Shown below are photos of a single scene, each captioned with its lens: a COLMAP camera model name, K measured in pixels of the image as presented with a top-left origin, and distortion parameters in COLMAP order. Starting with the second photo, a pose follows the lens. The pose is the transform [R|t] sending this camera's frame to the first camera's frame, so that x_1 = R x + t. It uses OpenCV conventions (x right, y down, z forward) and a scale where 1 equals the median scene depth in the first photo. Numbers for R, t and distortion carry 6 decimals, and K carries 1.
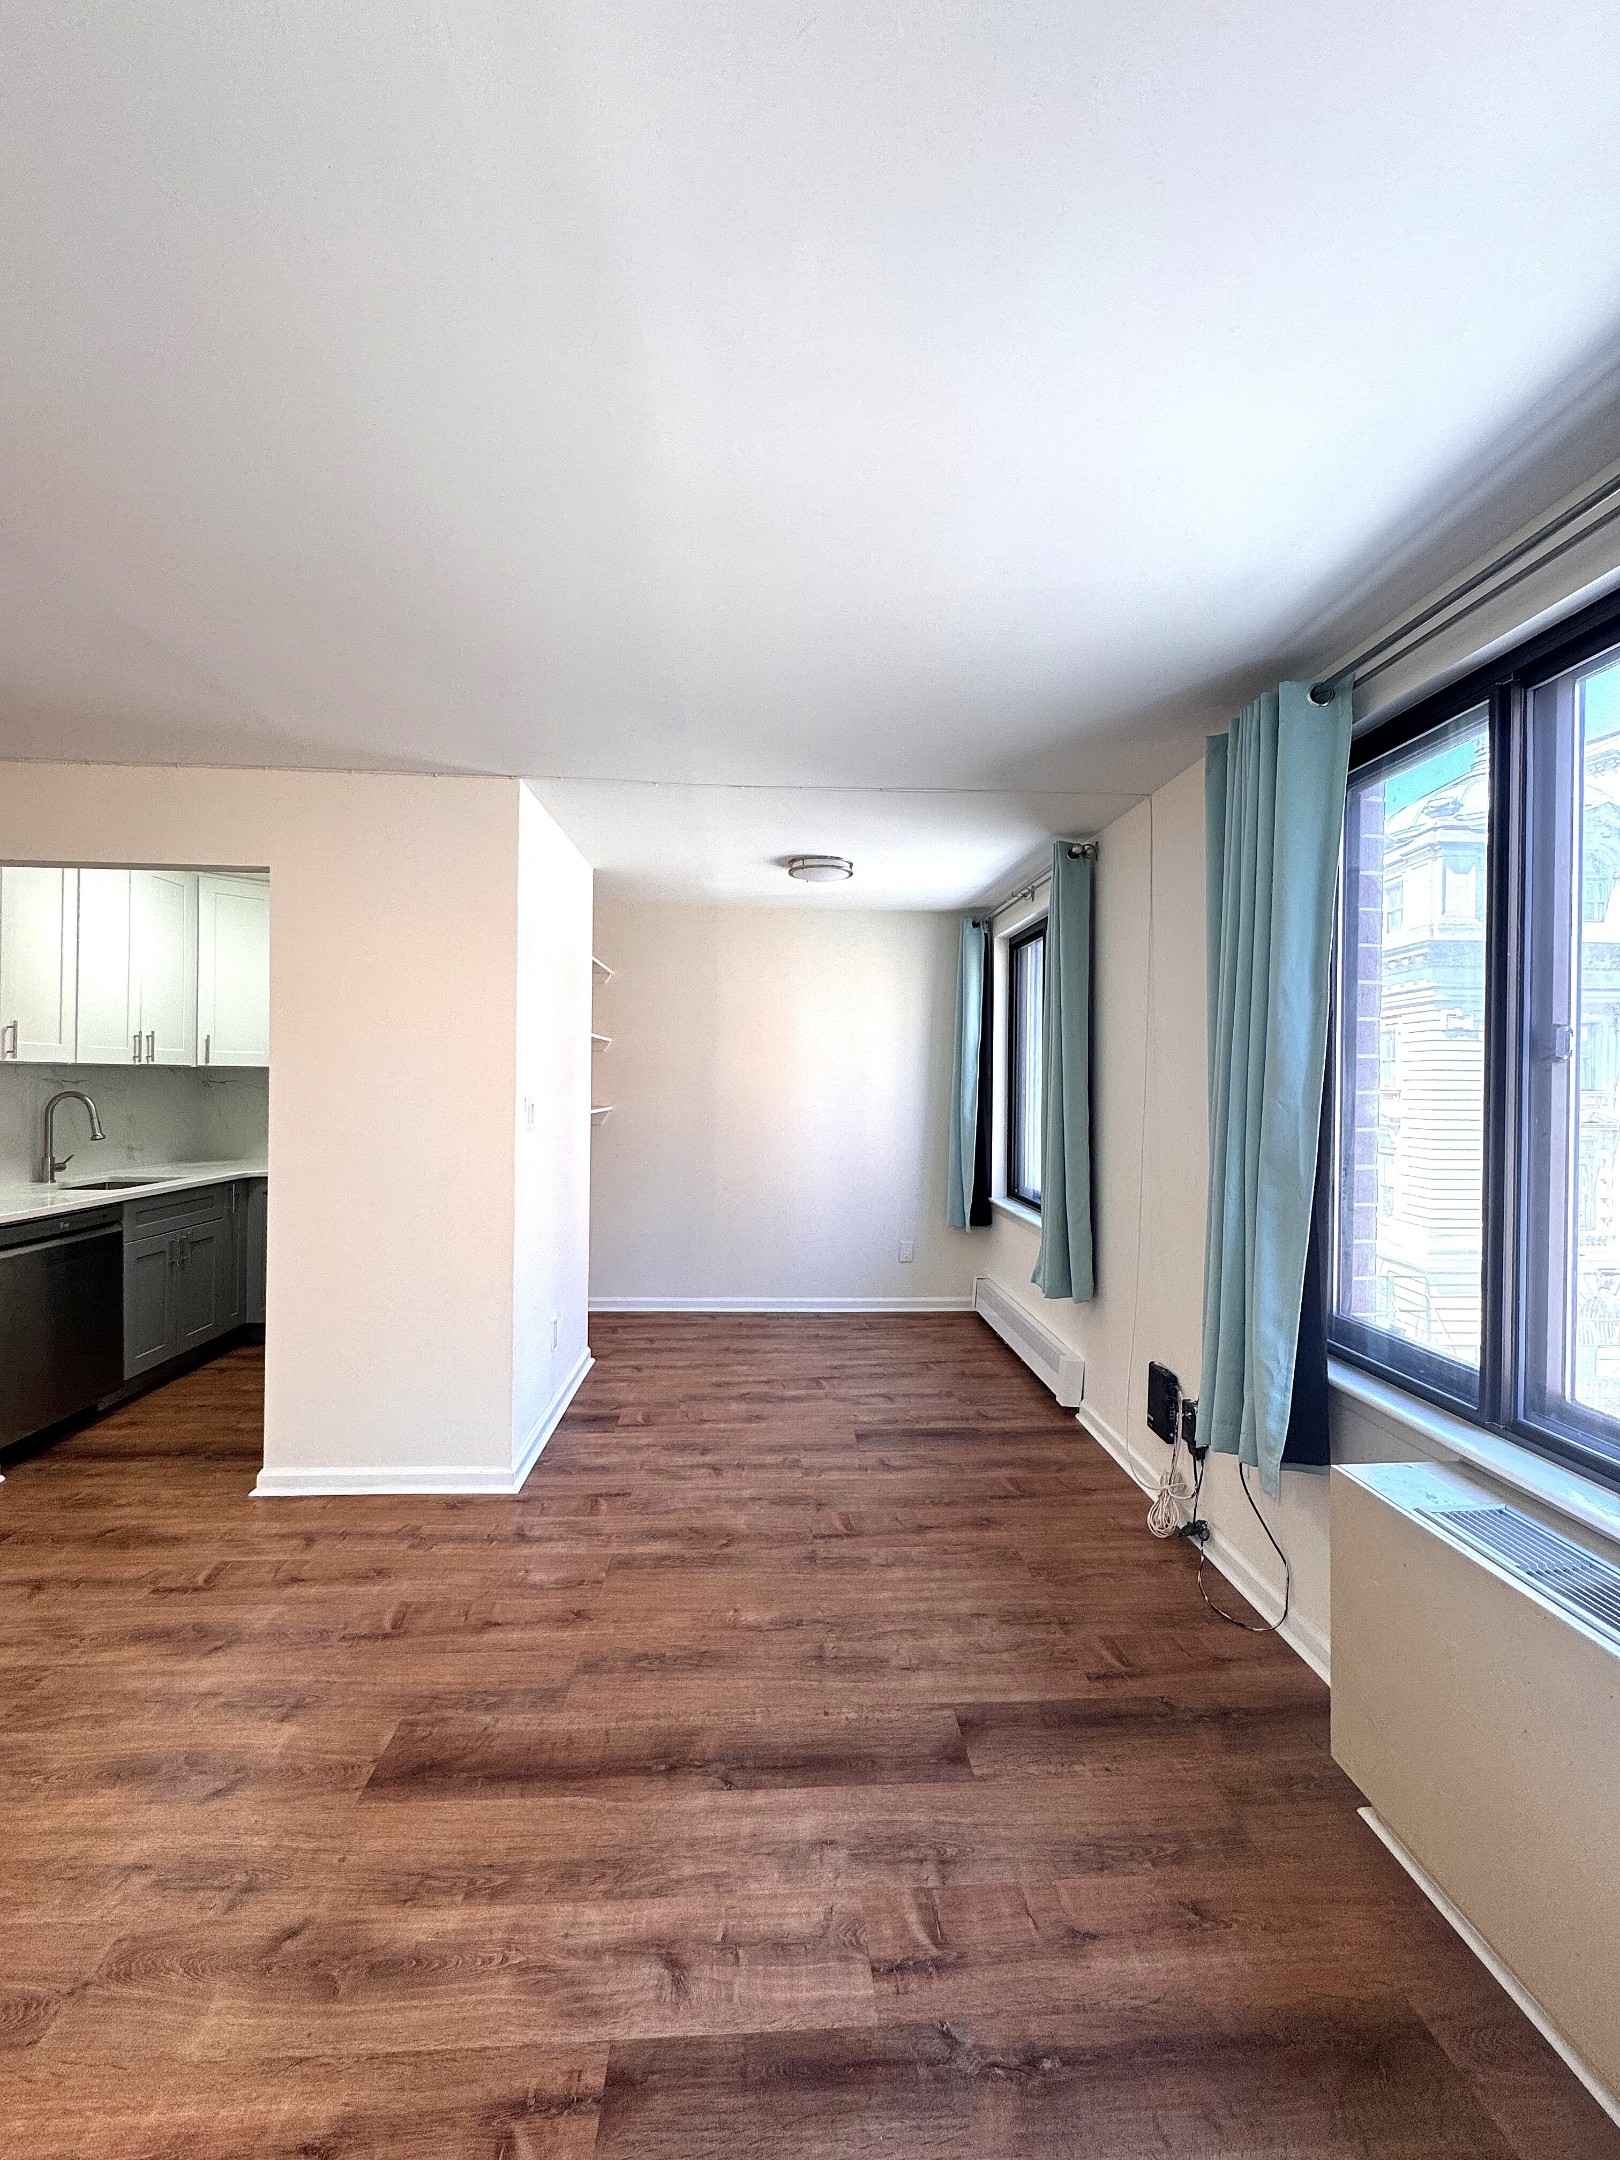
lens RADIAL K [[864.4, 0, 810.0], [0, 864.4, 1080.0], [0, 0, 1]] dist [-0.006509, 0.000960]
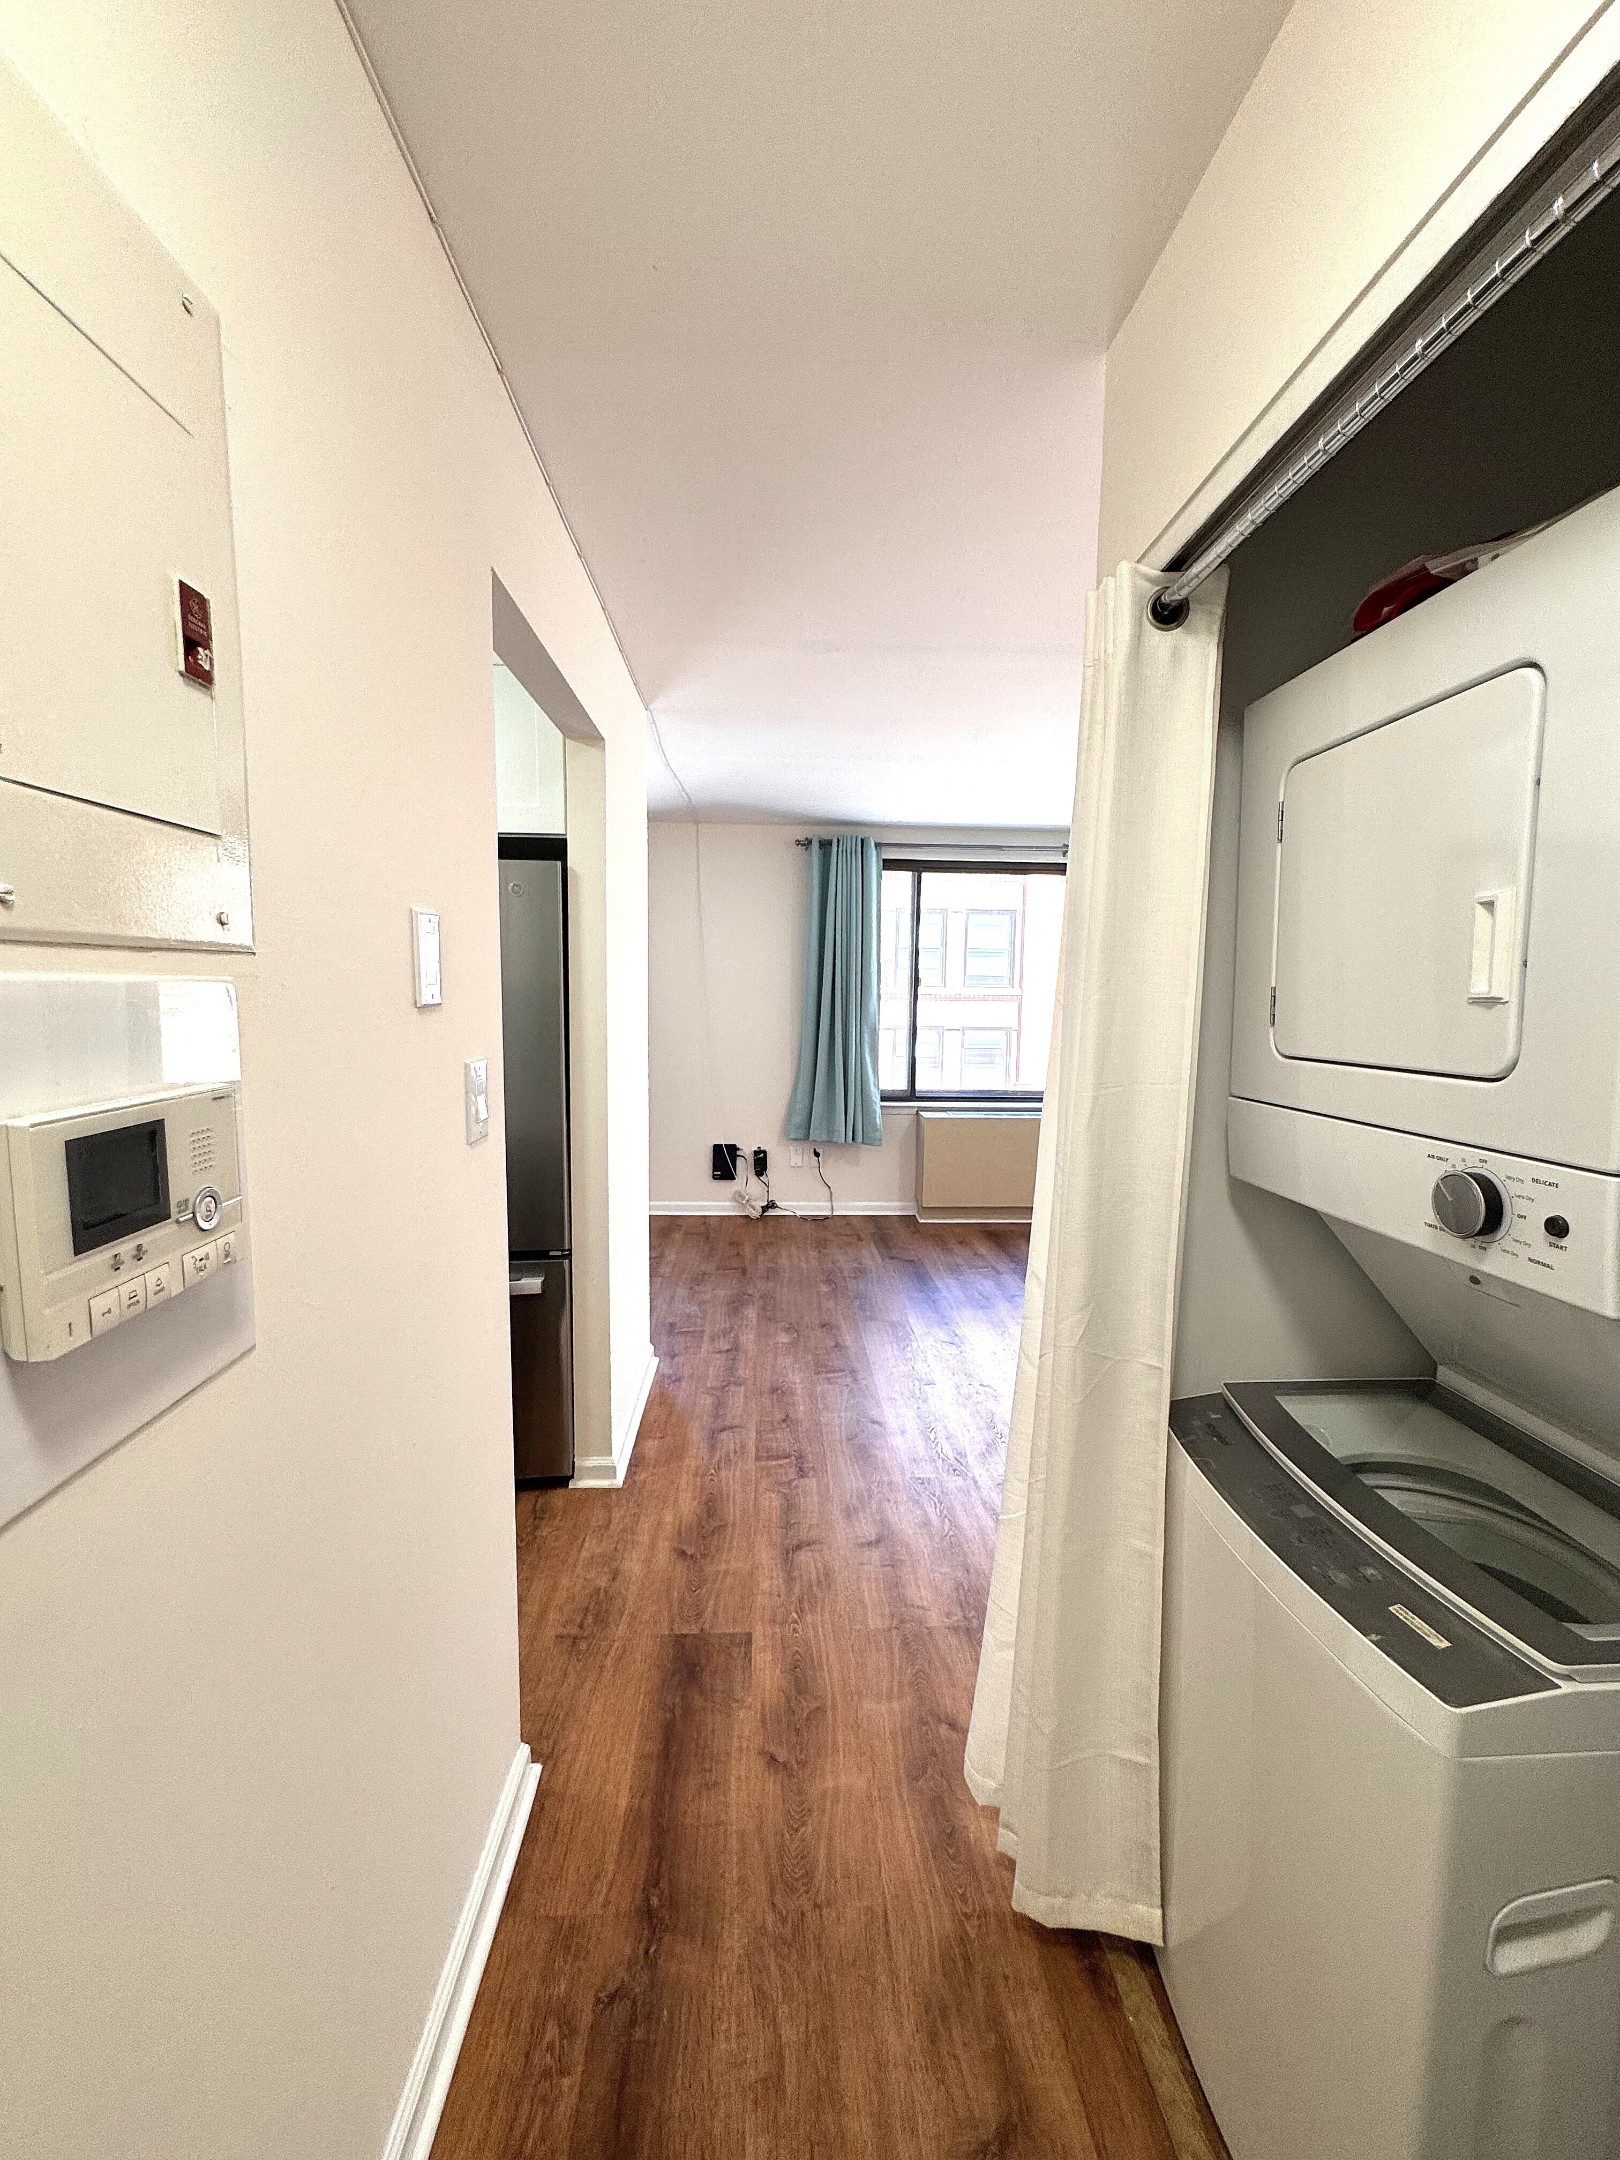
lens RADIAL K [[866.4, 0, 809.8], [0, 866.4, 1082.8], [0, 0, 1]] dist [-0.003639, 0.000210]
pose [[0.011110, -0.122706, 0.992381, -1.624329], [-0.016323, 0.992288, 0.122878, -0.039580], [-0.999805, -0.017564, 0.009021, 0.891980]]
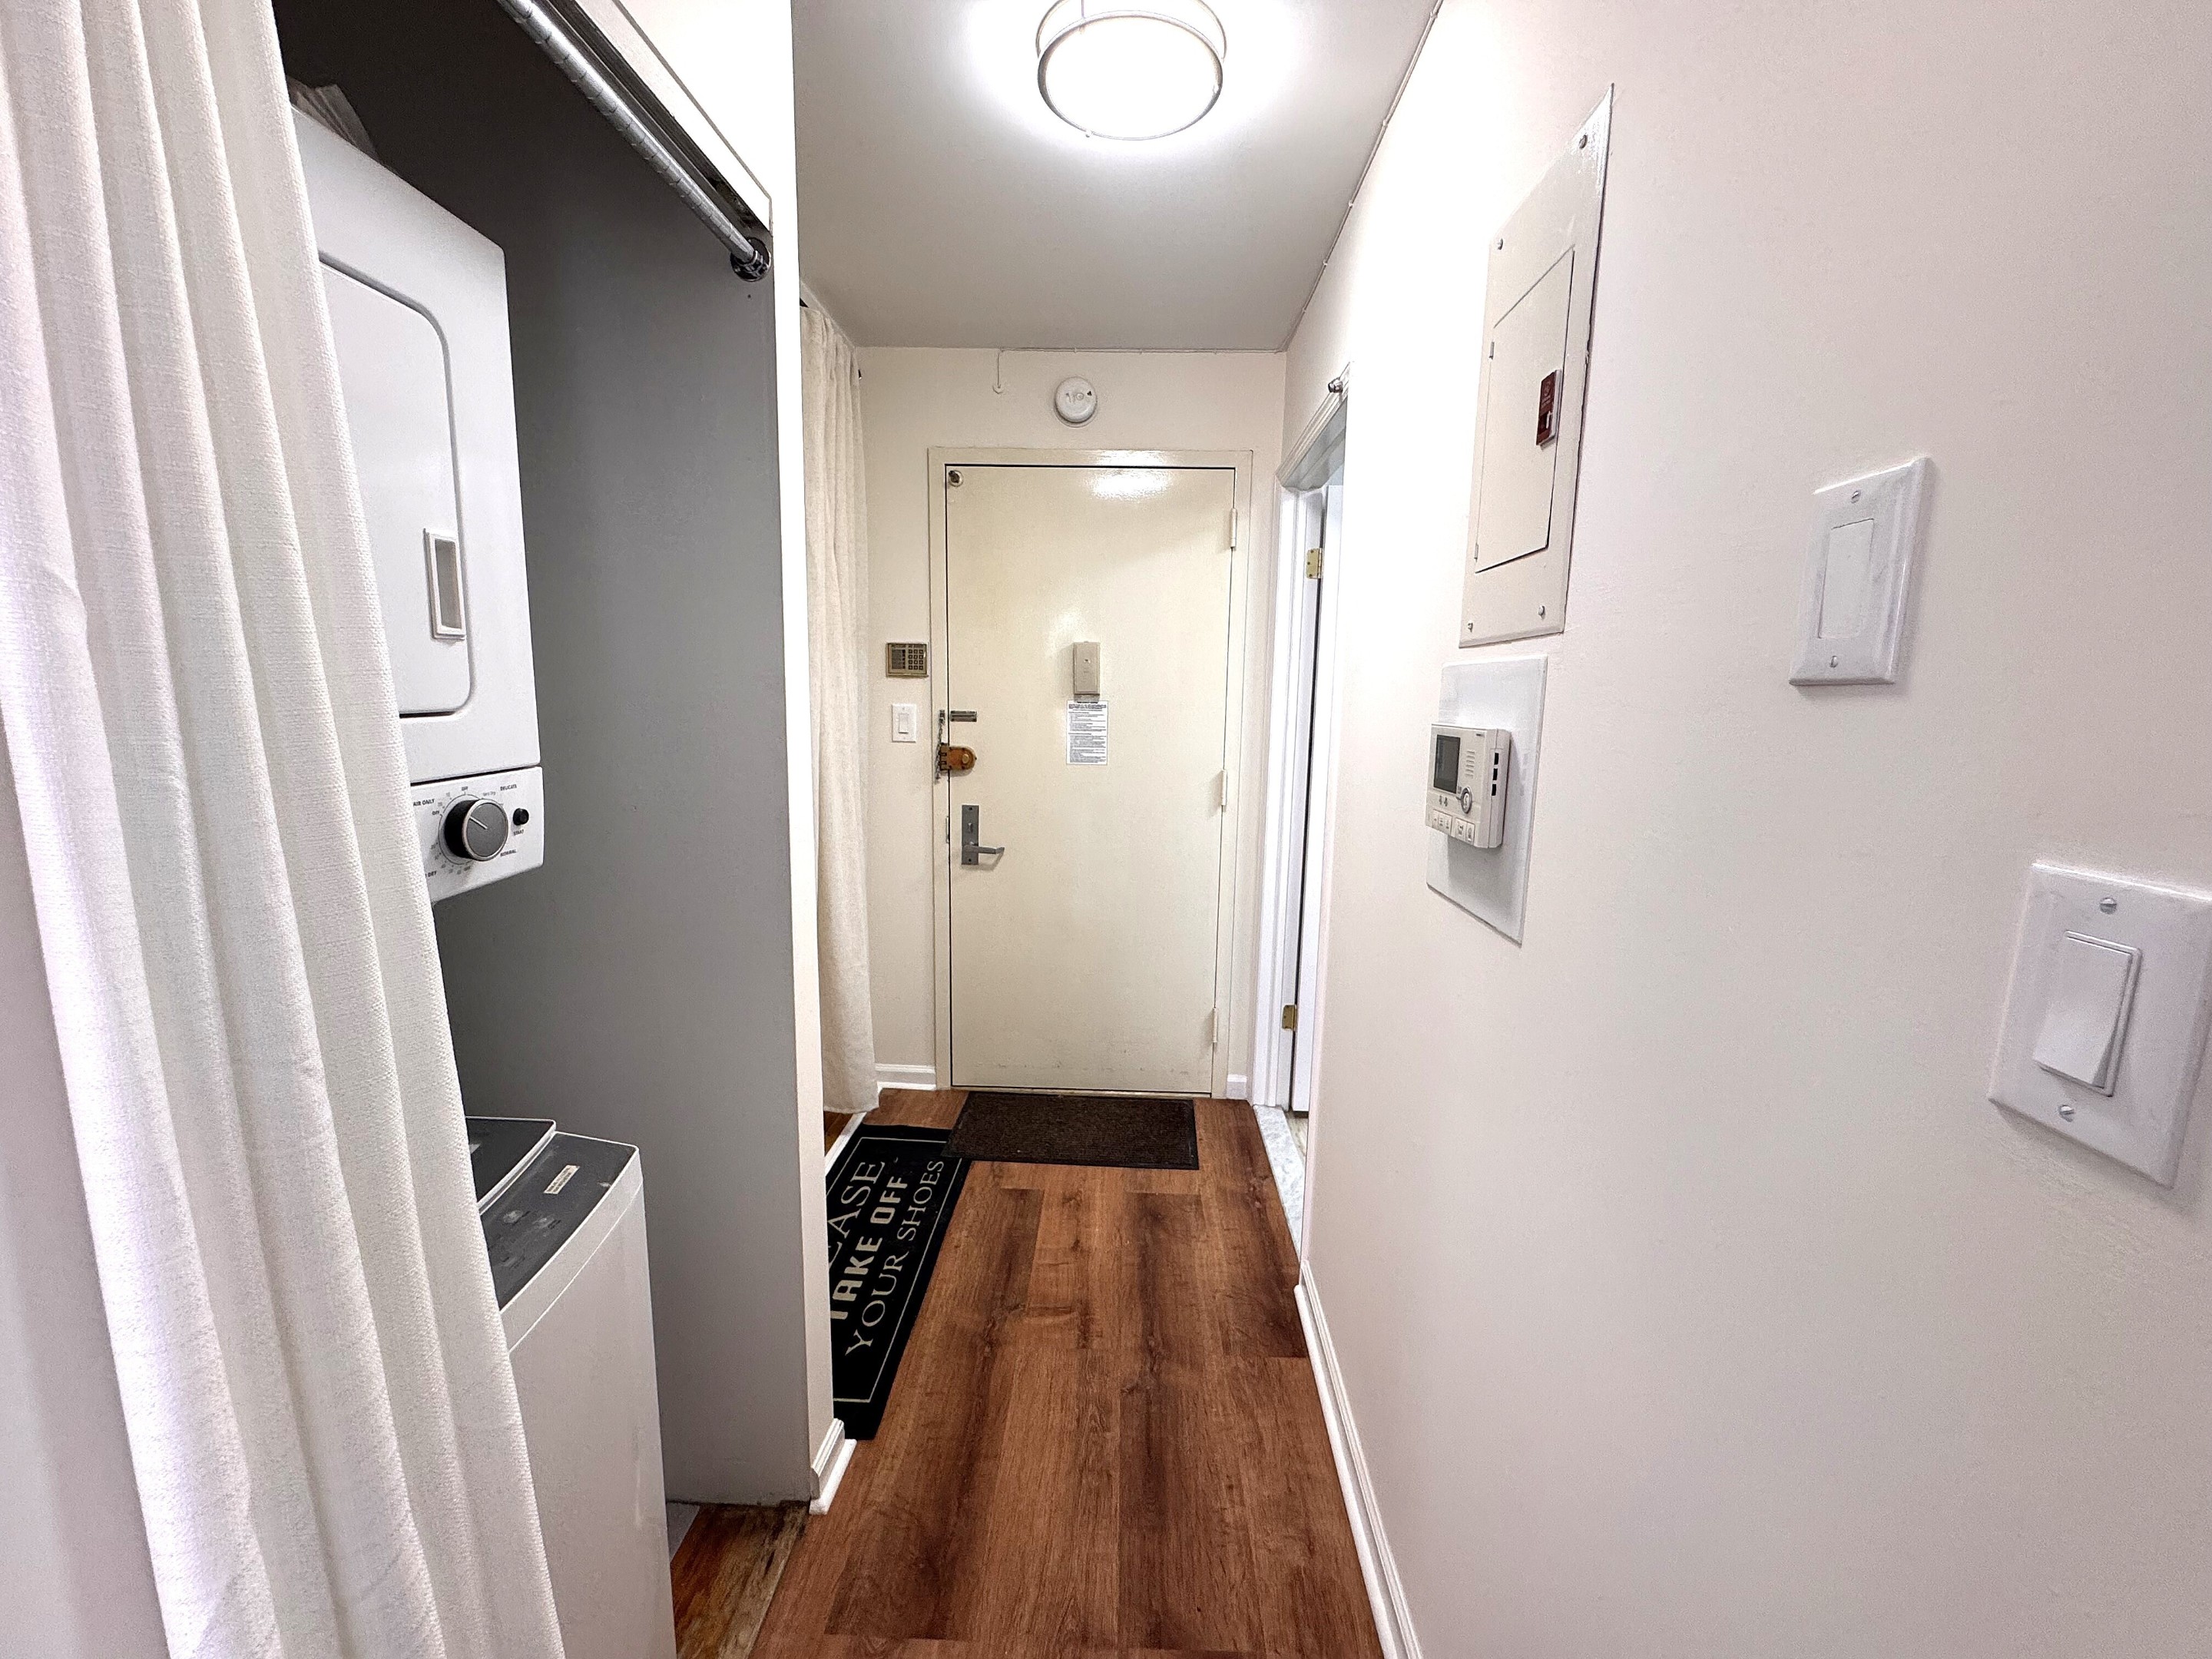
lens RADIAL K [[881.6, 0, 1109.1], [0, 881.6, 829.7], [0, 0, 1]] dist [-0.003471, 0.000179]
pose [[-0.094189, 0.139829, -0.985686, -0.967647], [-0.018543, 0.989669, 0.142166, -0.013997], [0.995382, 0.031668, -0.090623, 0.936033]]
